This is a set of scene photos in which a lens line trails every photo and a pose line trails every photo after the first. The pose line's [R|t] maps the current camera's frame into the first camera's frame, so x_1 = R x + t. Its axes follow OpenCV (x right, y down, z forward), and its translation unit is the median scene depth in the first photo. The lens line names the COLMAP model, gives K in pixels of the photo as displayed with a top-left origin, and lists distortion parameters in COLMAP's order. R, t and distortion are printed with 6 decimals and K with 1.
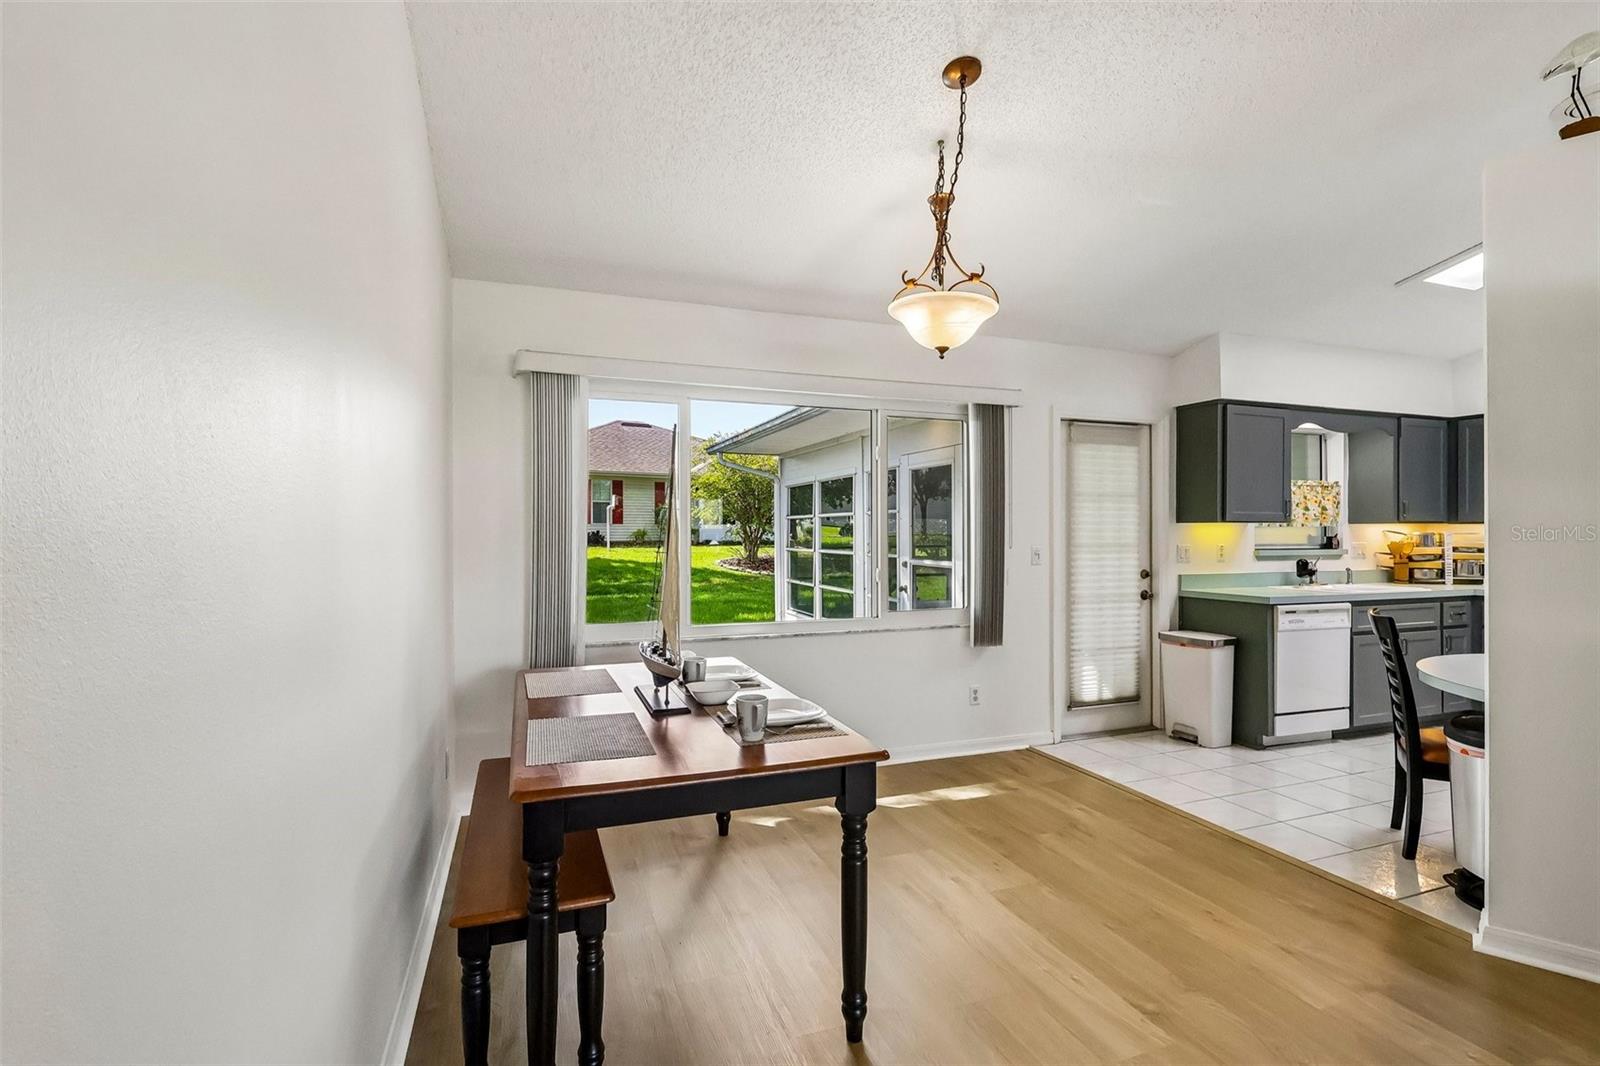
lens RADIAL K [[749.5, 0, 800.0], [0, 749.5, 533.0], [0, 0, 1]] dist [-0.001842, -0.000445]
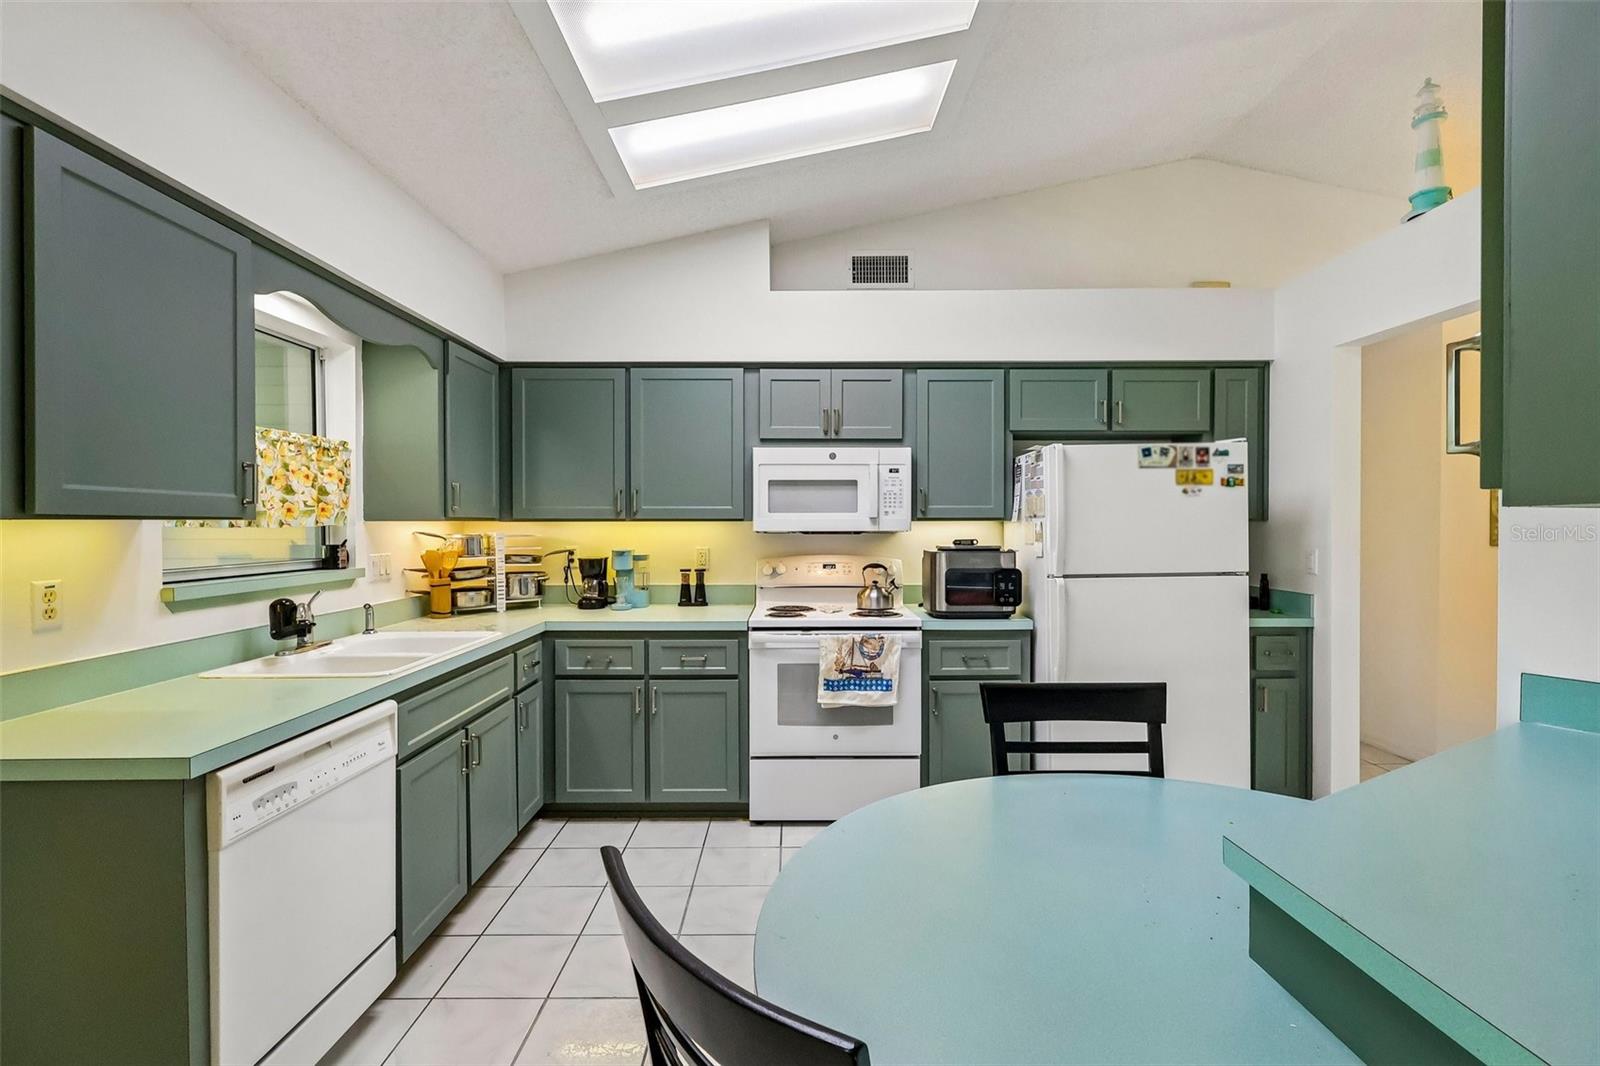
lens RADIAL K [[738.2, 0, 796.6], [0, 738.2, 528.9], [0, 0, 1]] dist [0.002009, -0.000263]
pose [[0.347977, -0.007994, 0.937469, 0.342042], [0.003392, 0.999968, 0.007268, -0.009559], [-0.937497, 0.000651, 0.347993, 0.524842]]
